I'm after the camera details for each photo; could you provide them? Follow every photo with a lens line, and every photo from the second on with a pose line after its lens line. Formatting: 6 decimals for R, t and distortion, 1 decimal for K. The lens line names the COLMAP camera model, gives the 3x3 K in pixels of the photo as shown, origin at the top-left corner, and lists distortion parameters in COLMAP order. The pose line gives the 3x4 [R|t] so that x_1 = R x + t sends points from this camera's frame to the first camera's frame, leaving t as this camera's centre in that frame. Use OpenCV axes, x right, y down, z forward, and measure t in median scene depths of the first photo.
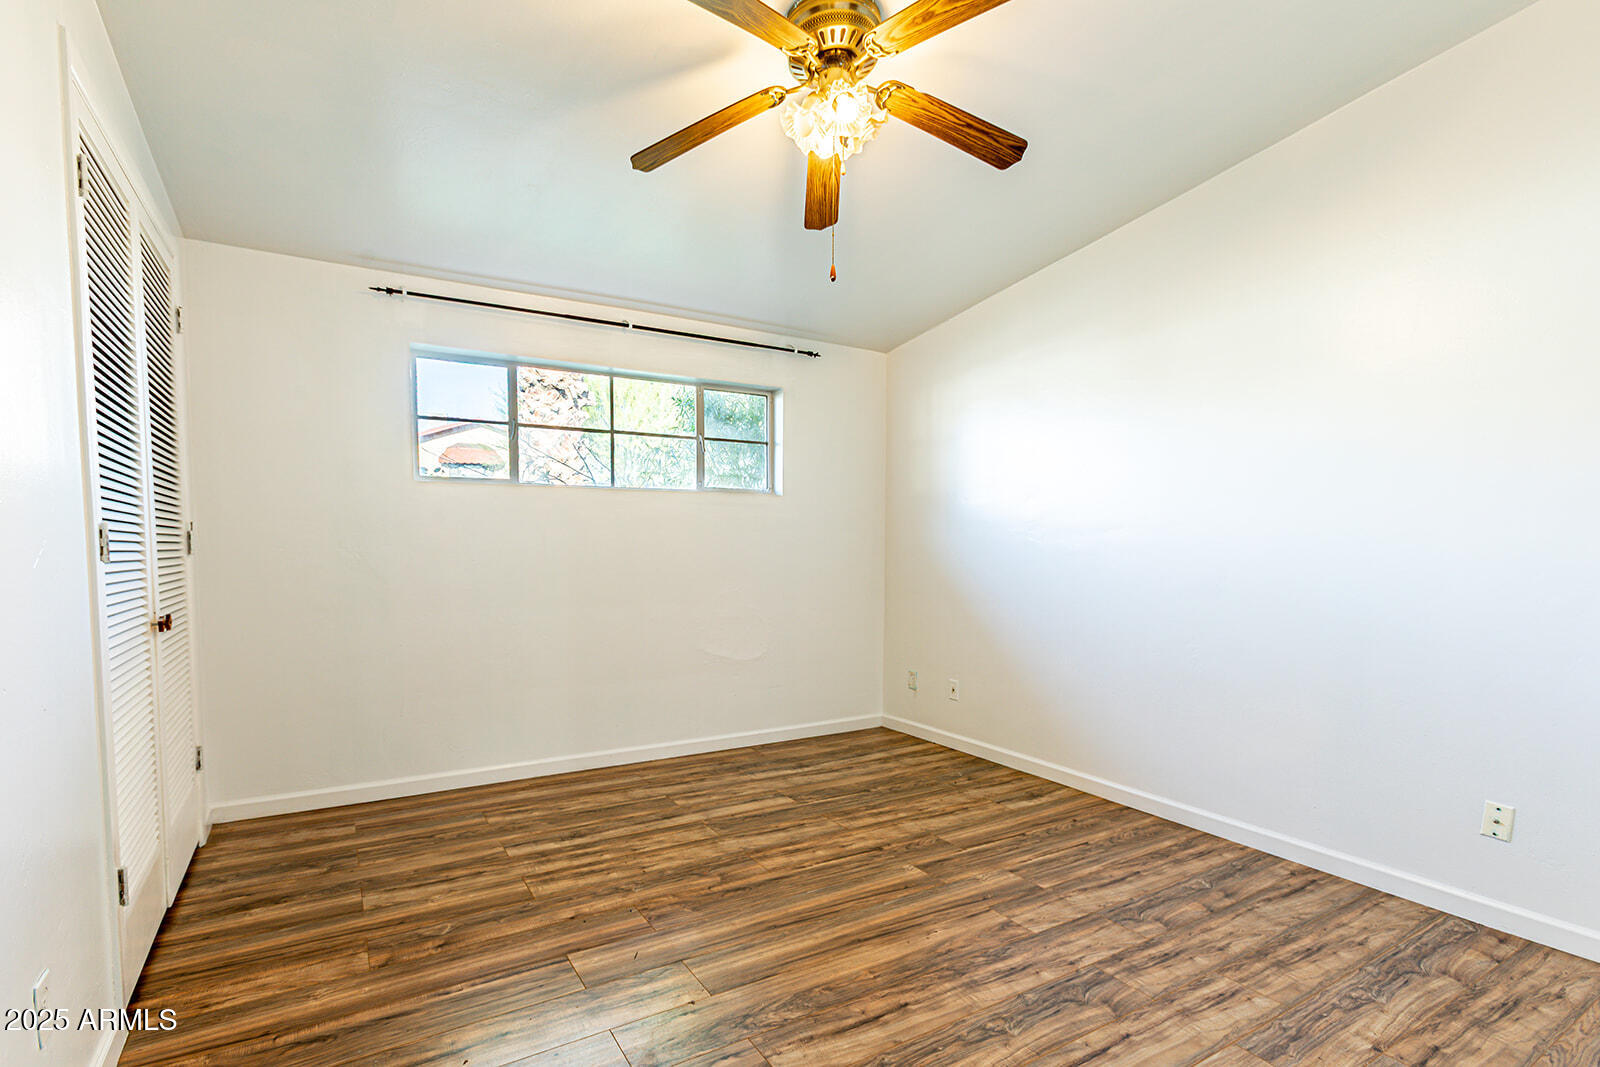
lens RADIAL K [[755.0, 0, 800.0], [0, 755.0, 533.5], [0, 0, 1]] dist [0.000216, 0.000017]
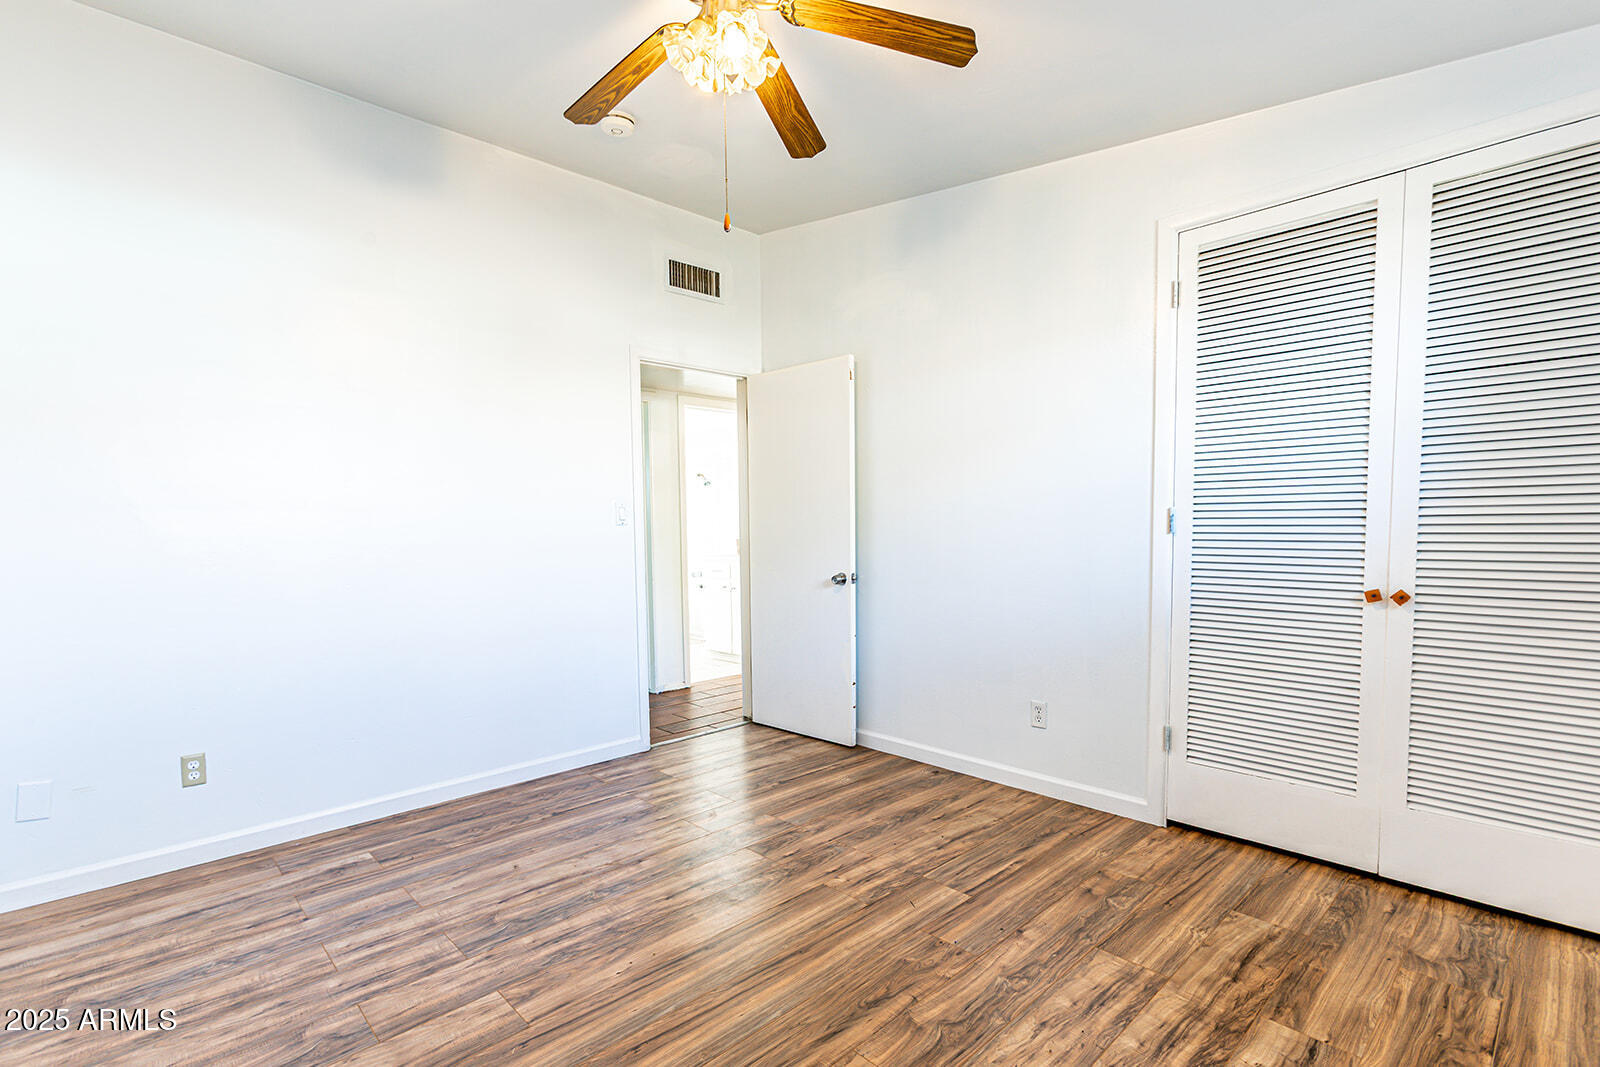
lens RADIAL K [[755.0, 0, 800.0], [0, 755.0, 533.5], [0, 0, 1]] dist [0.000216, 0.000017]
pose [[-0.978028, 0.009580, -0.208254, 0.155369], [0.011095, 0.999920, -0.006110, 0.028762], [0.208179, -0.008287, -0.978056, 1.946103]]
